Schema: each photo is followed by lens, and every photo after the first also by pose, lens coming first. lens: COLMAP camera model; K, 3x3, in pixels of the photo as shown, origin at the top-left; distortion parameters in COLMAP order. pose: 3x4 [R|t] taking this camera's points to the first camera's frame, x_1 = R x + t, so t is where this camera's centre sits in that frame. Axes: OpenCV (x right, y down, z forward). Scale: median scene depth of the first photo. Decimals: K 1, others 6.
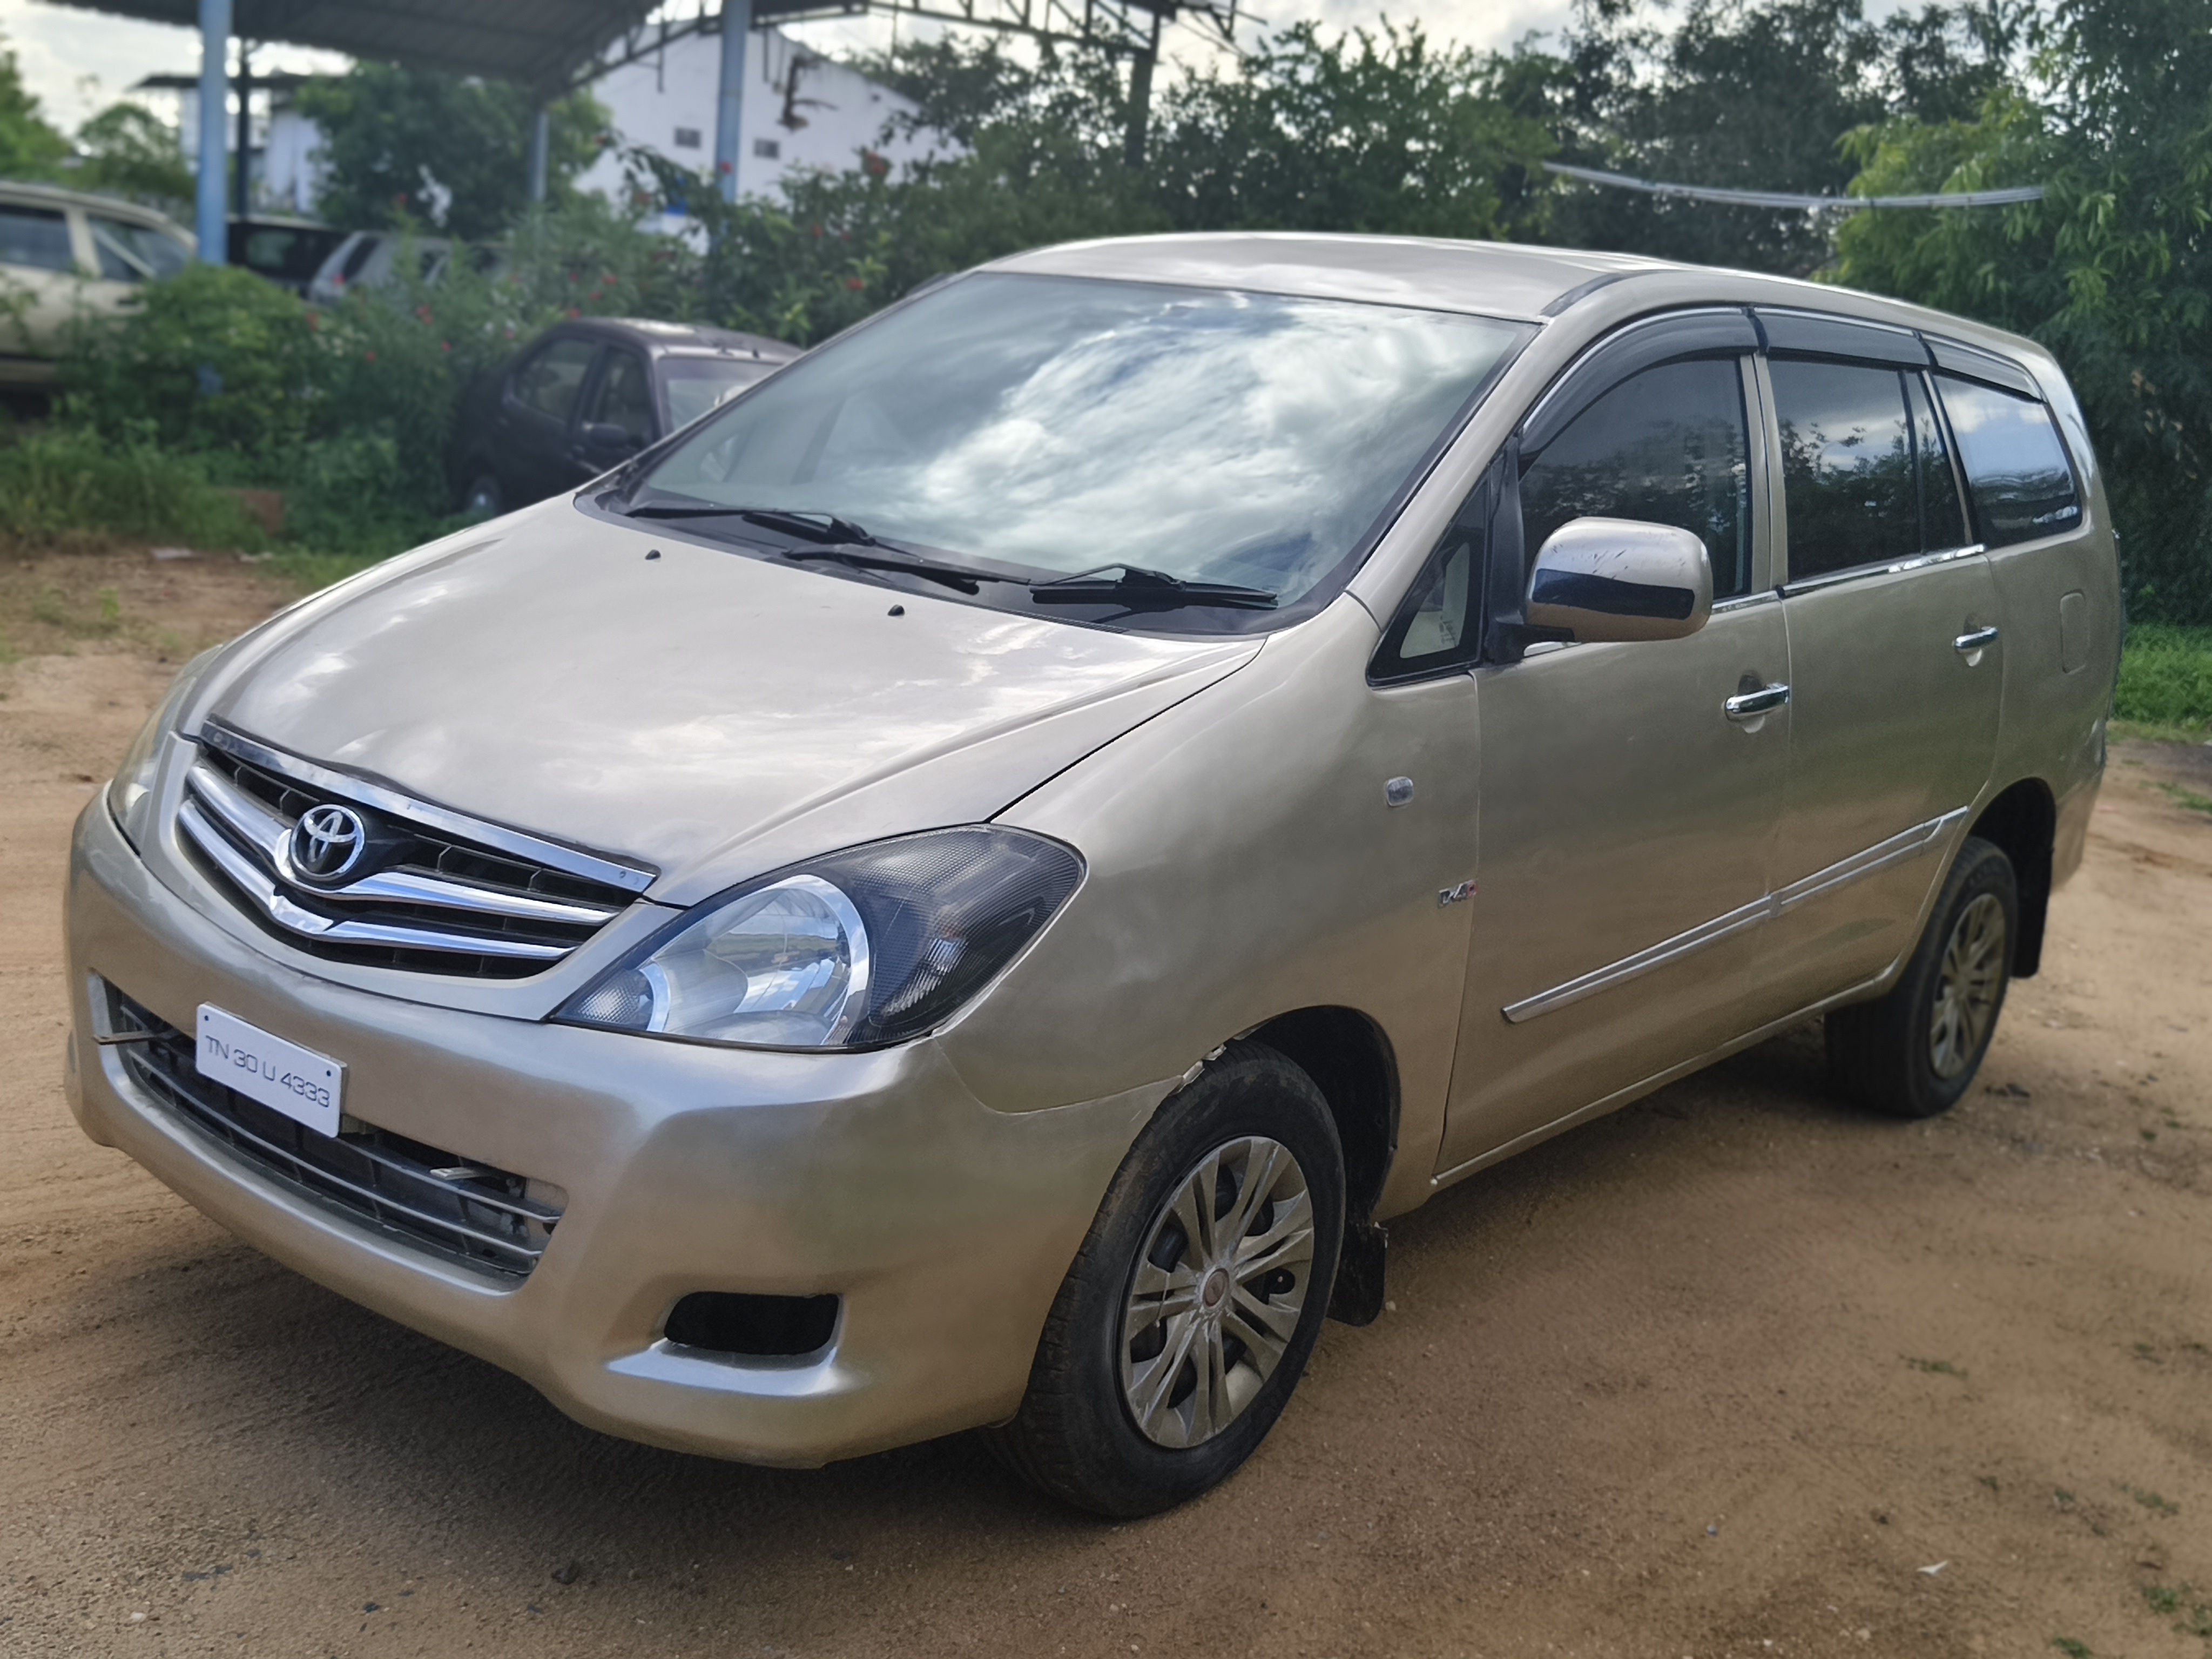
lens RADIAL K [[2315.5, 0, 1106.0], [0, 2315.5, 829.5], [0, 0, 1]] dist [0.057172, -0.019048]
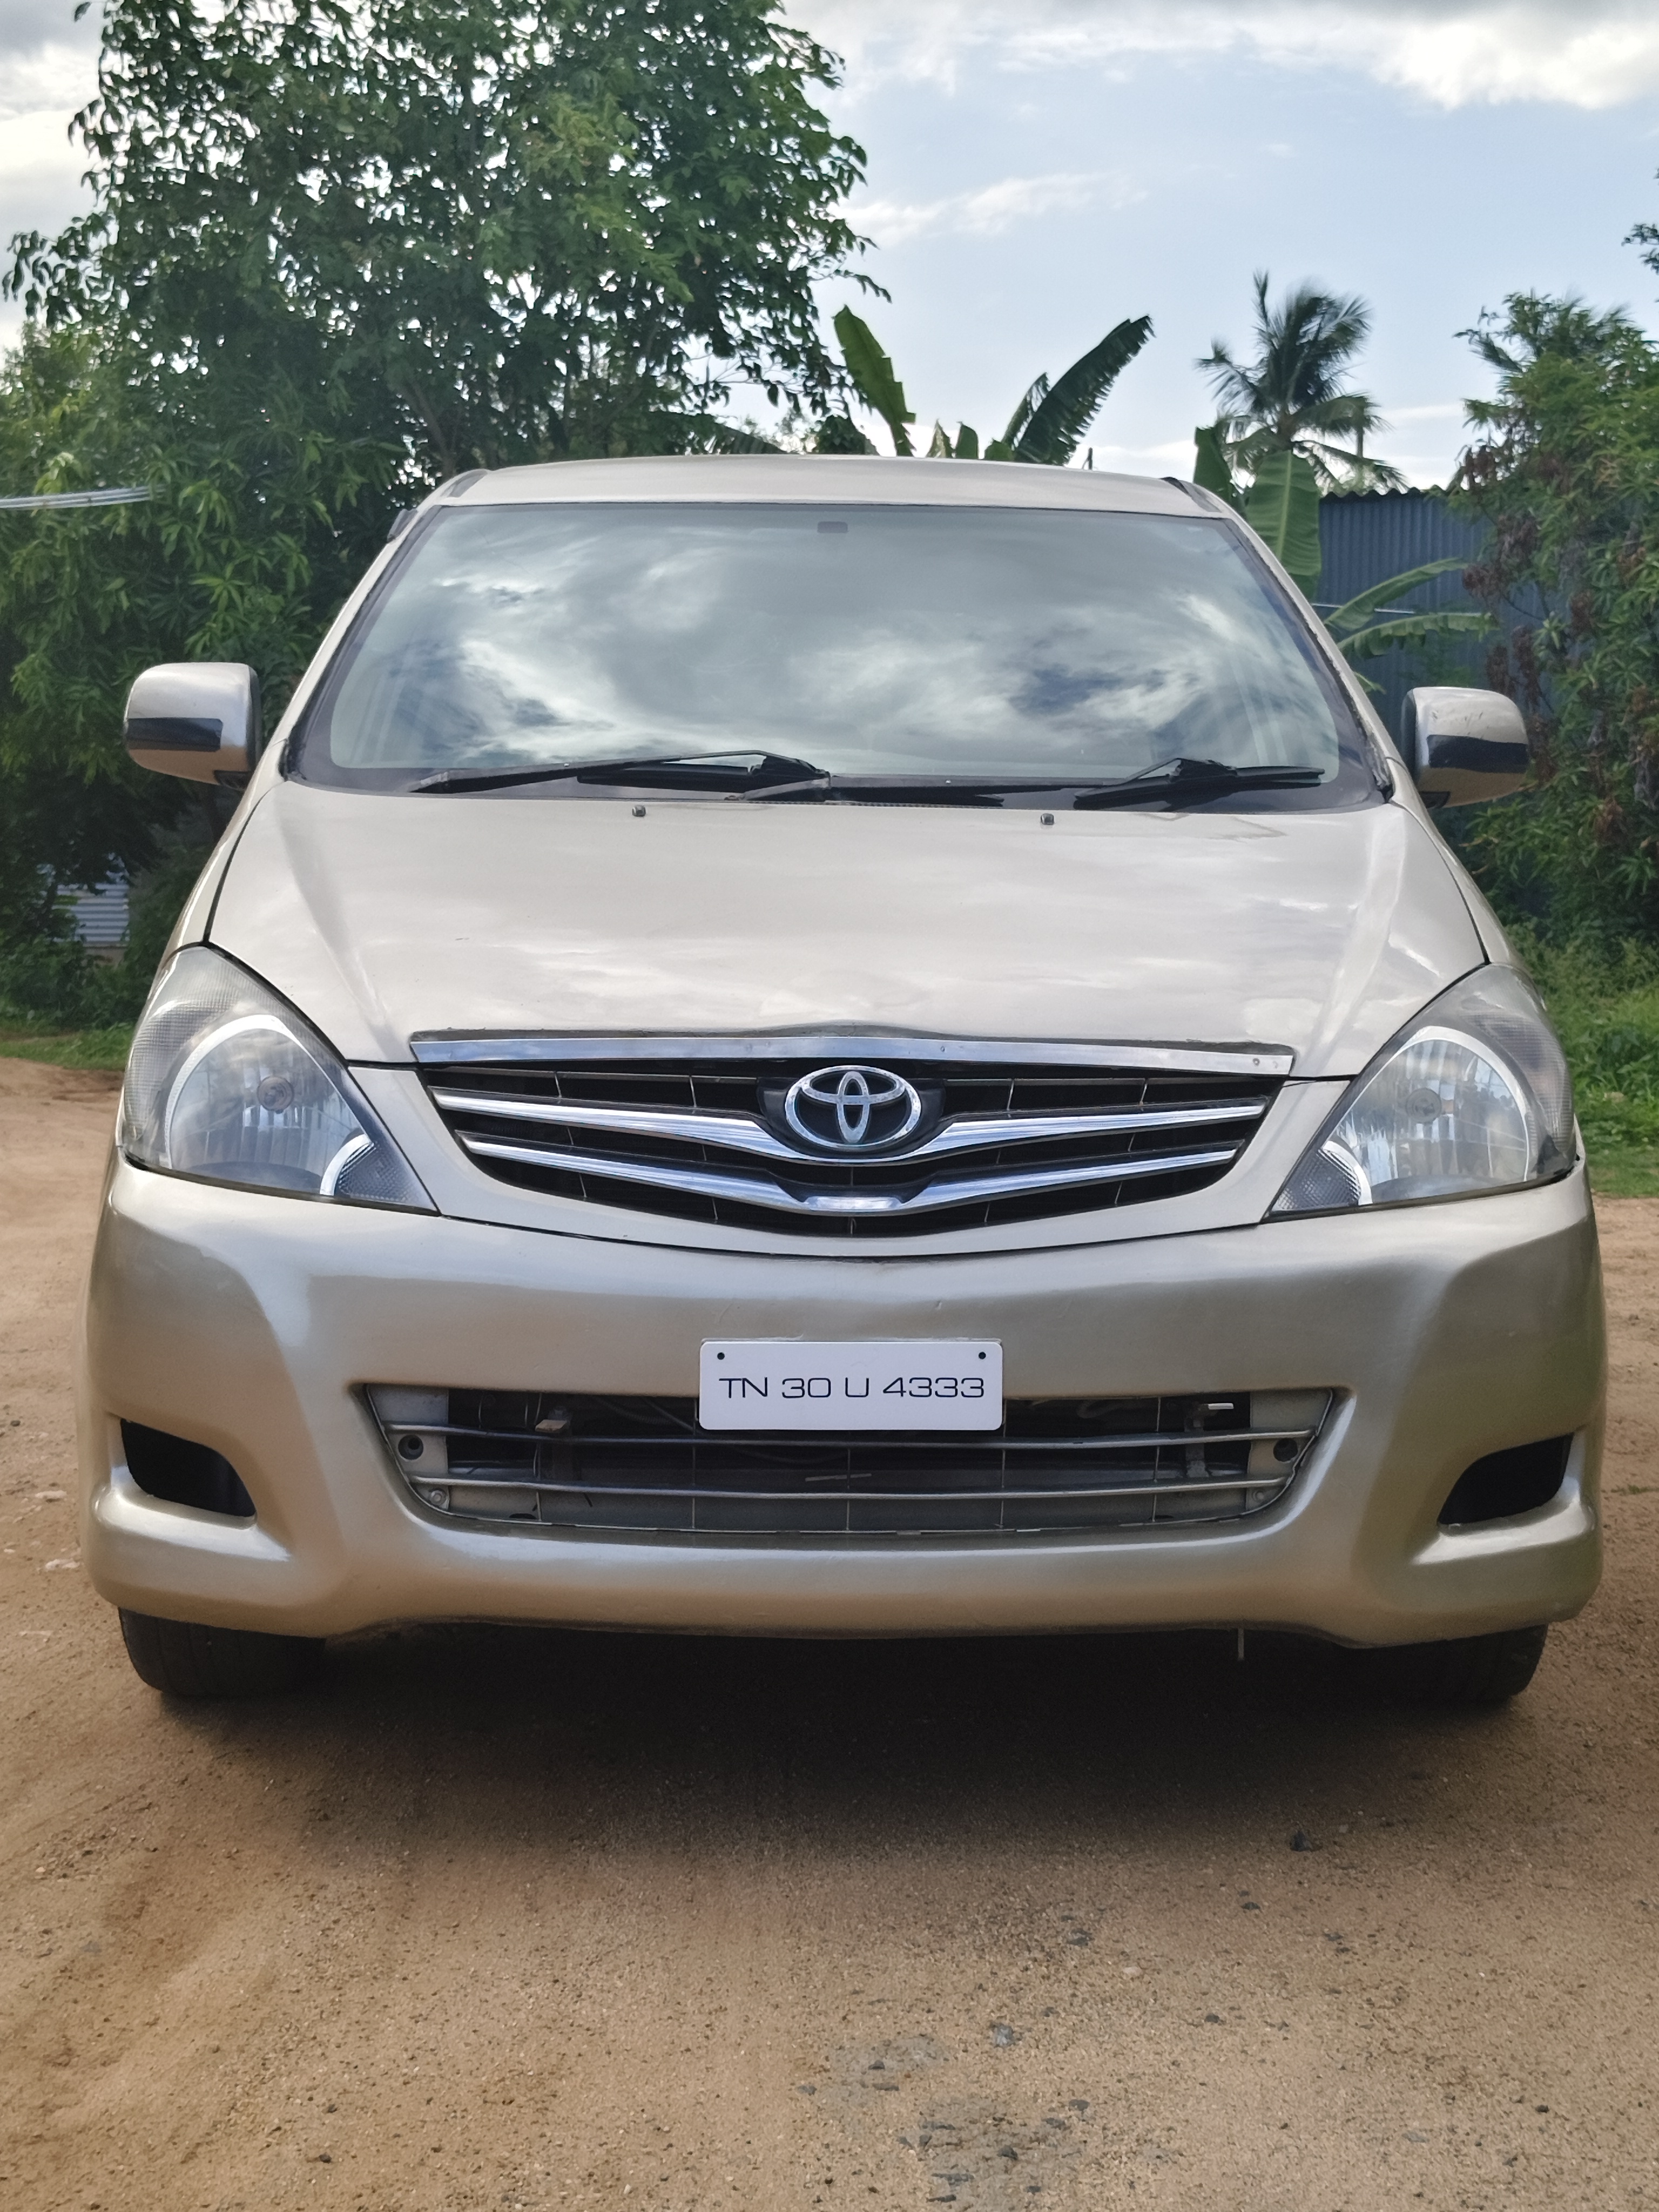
lens RADIAL K [[3175.7, 0, 829.5], [0, 3175.7, 1106.0], [0, 0, 1]] dist [0.019600, 0.019924]
pose [[0.751990, -0.140950, 0.643928, -1.112892], [0.196531, 0.980384, -0.014915, 0.020923], [-0.629195, 0.137768, 0.764941, 0.128682]]
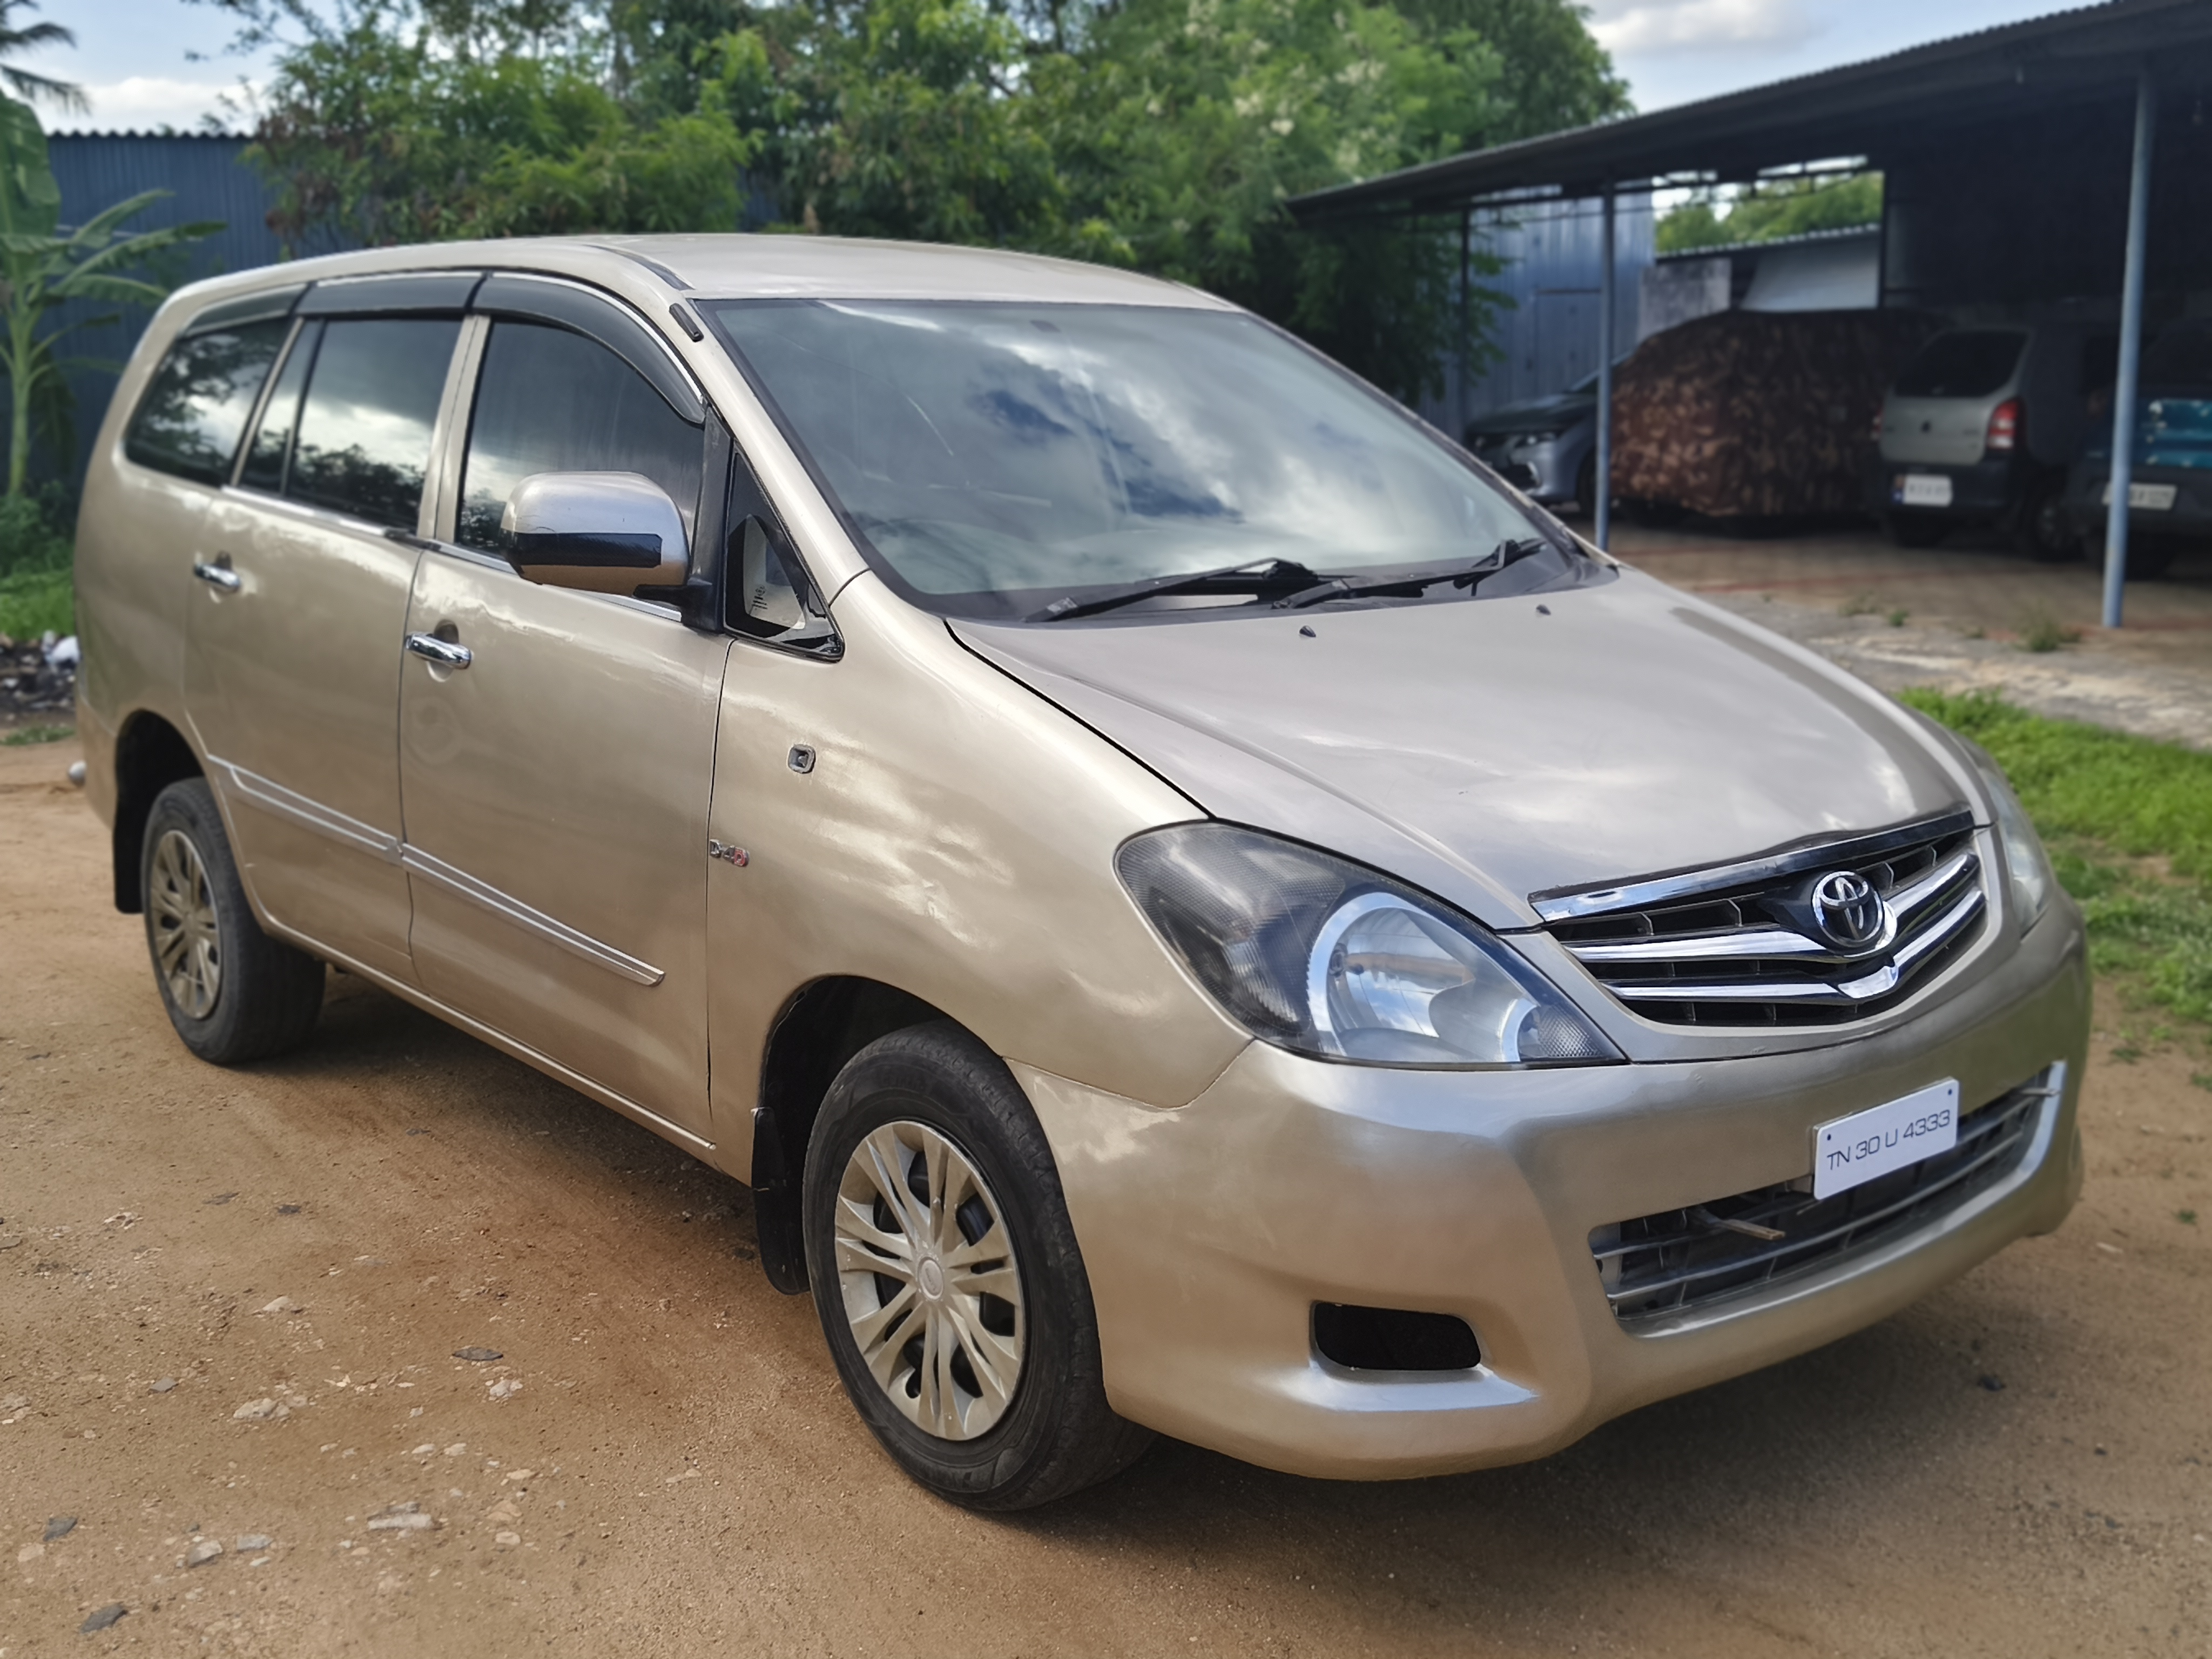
lens RADIAL K [[2315.5, 0, 1106.0], [0, 2315.5, 829.5], [0, 0, 1]] dist [0.057172, -0.019048]
pose [[0.203916, -0.275786, 0.939340, -1.377560], [0.236307, 0.944995, 0.226148, -0.344857], [-0.950041, 0.175857, 0.257870, 1.085664]]
